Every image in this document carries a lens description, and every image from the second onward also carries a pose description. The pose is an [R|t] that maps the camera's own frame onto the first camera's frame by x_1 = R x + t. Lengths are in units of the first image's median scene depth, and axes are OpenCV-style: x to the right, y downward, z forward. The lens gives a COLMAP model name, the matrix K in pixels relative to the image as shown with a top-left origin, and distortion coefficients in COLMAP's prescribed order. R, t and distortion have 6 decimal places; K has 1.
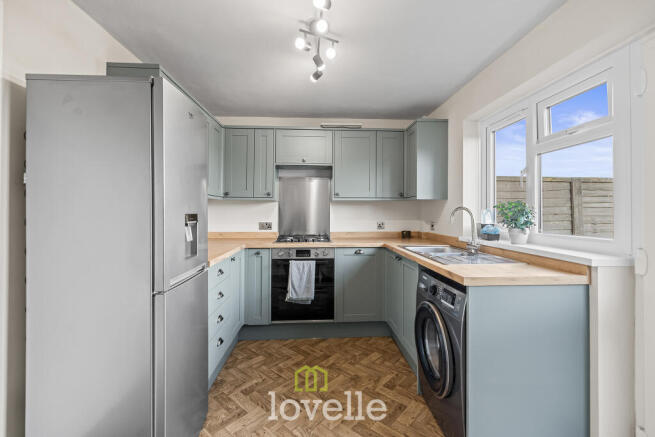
lens RADIAL K [[291.1, 0, 330.4], [0, 291.1, 209.4], [0, 0, 1]] dist [0.008833, -0.001216]
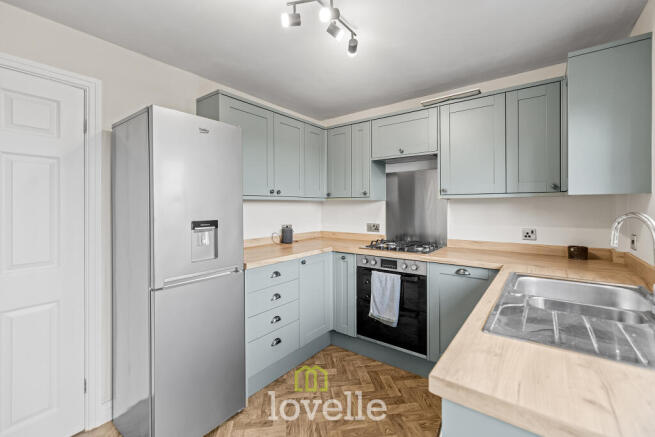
lens RADIAL K [[291.1, 0, 324.8], [0, 291.1, 204.7], [0, 0, 1]] dist [0.008833, -0.001216]
pose [[0.751438, -0.007694, -0.659759, 0.323389], [0.013144, 0.999908, 0.003310, -0.023782], [0.659673, -0.011159, 0.751470, 0.258411]]
